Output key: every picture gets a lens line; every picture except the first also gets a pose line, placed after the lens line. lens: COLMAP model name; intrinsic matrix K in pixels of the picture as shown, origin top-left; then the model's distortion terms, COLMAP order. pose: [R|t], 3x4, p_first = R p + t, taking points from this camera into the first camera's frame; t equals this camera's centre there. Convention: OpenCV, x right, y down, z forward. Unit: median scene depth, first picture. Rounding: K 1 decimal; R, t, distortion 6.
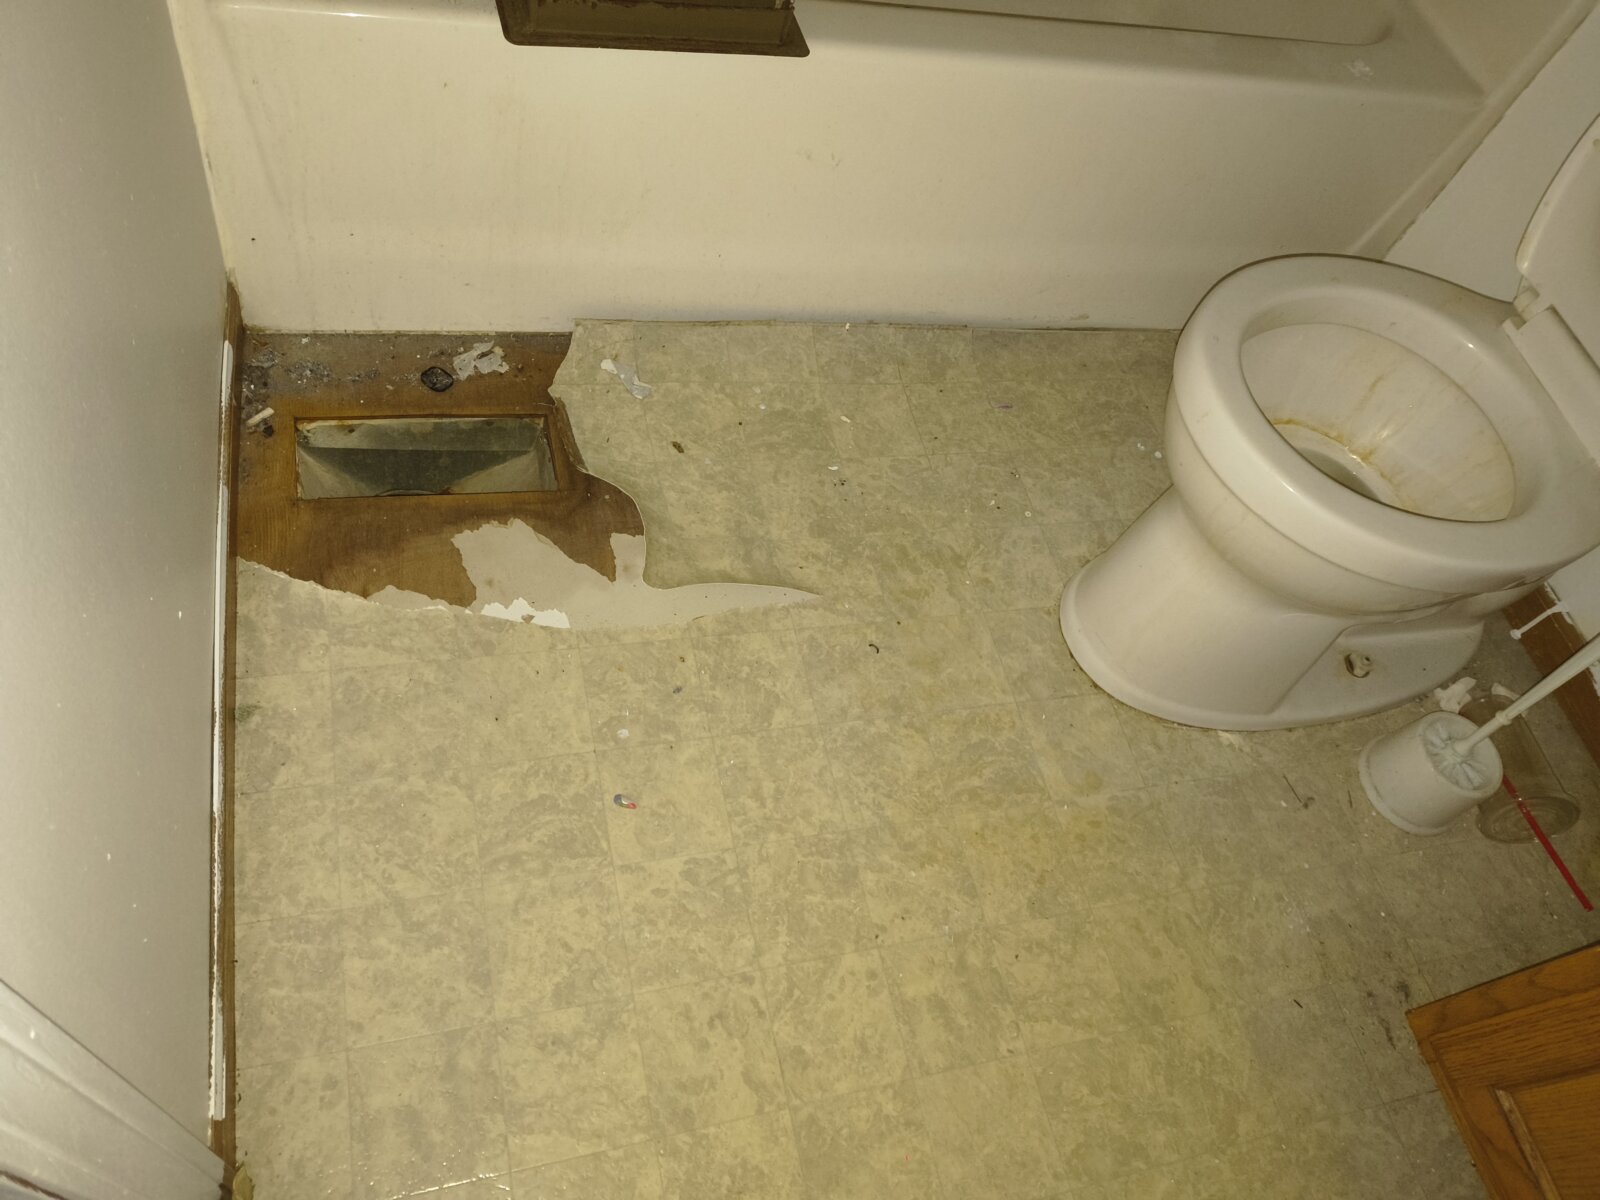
lens RADIAL K [[1173.1, 0, 815.6], [0, 1173.1, 600.3], [0, 0, 1]] dist [0.118070, -0.187848]
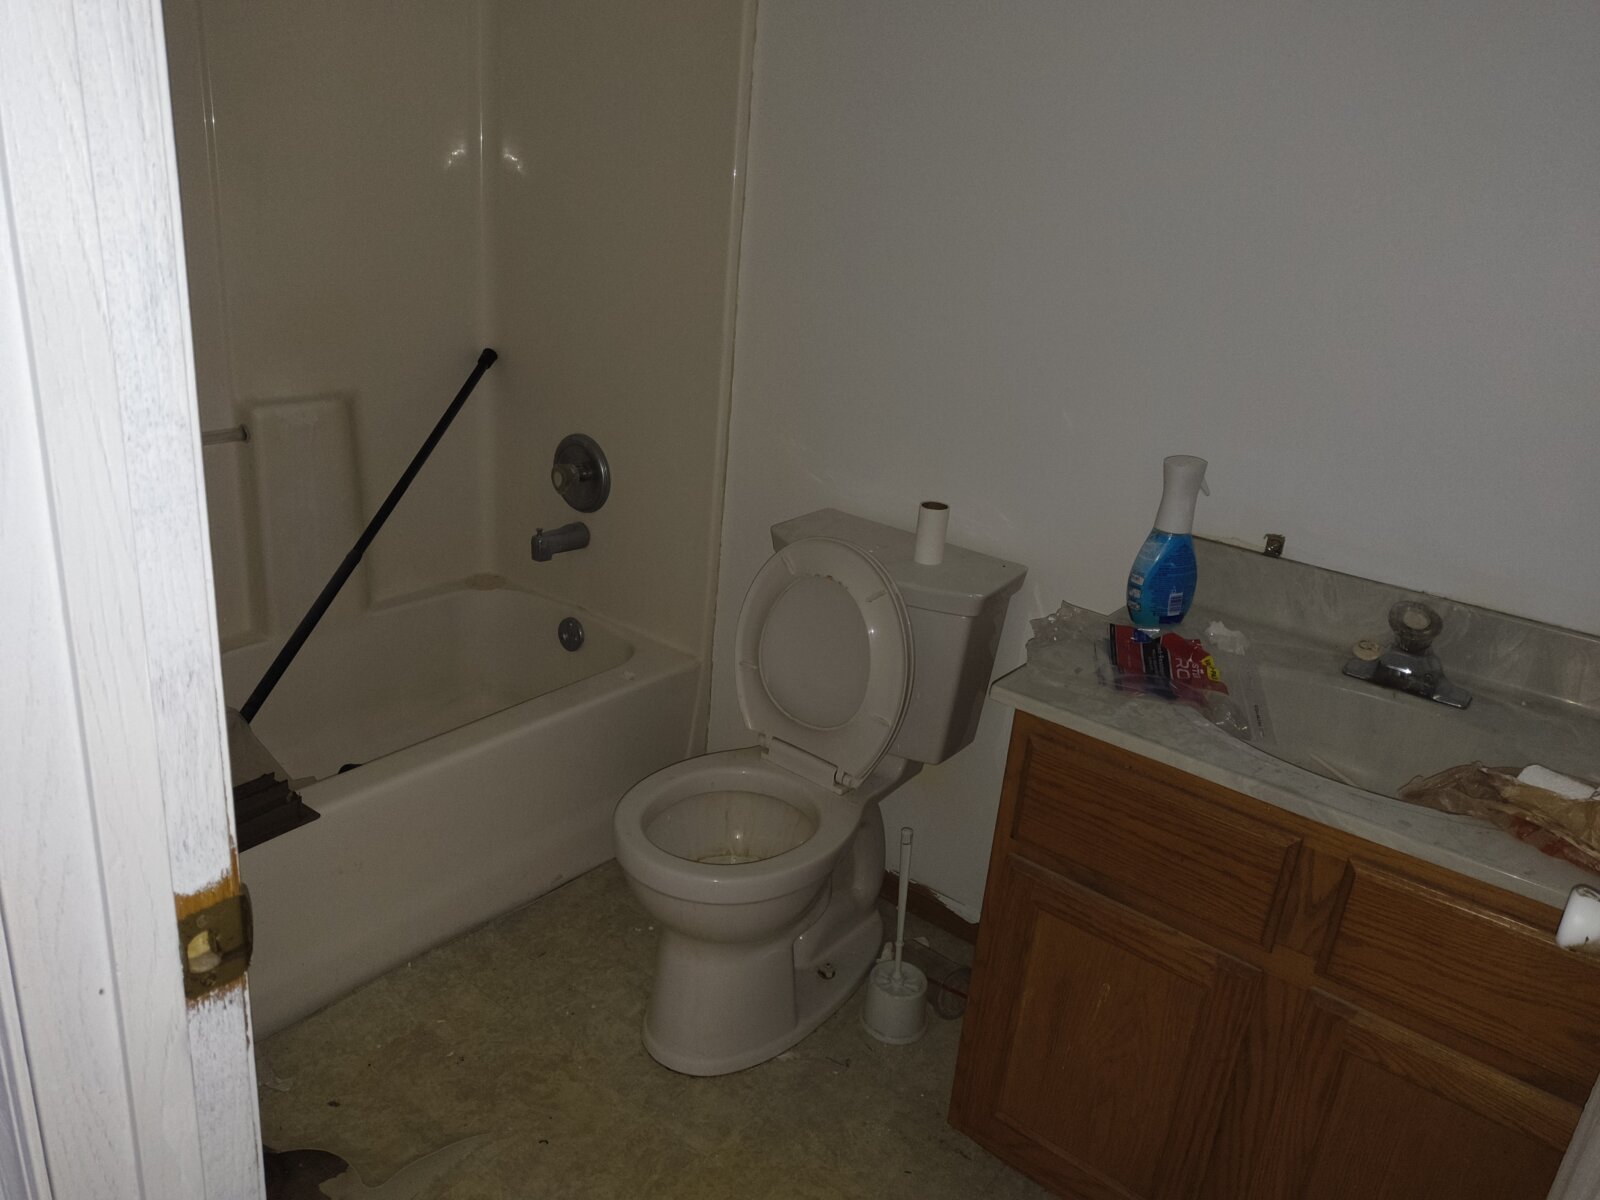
lens RADIAL K [[1148.6, 0, 796.1], [0, 1148.6, 575.8], [0, 0, 1]] dist [-0.001366, -0.005816]
pose [[0.784698, -0.366643, 0.499821, -0.139833], [0.570467, 0.742598, -0.350877, 0.180194], [-0.242520, 0.560465, 0.791874, -0.481011]]
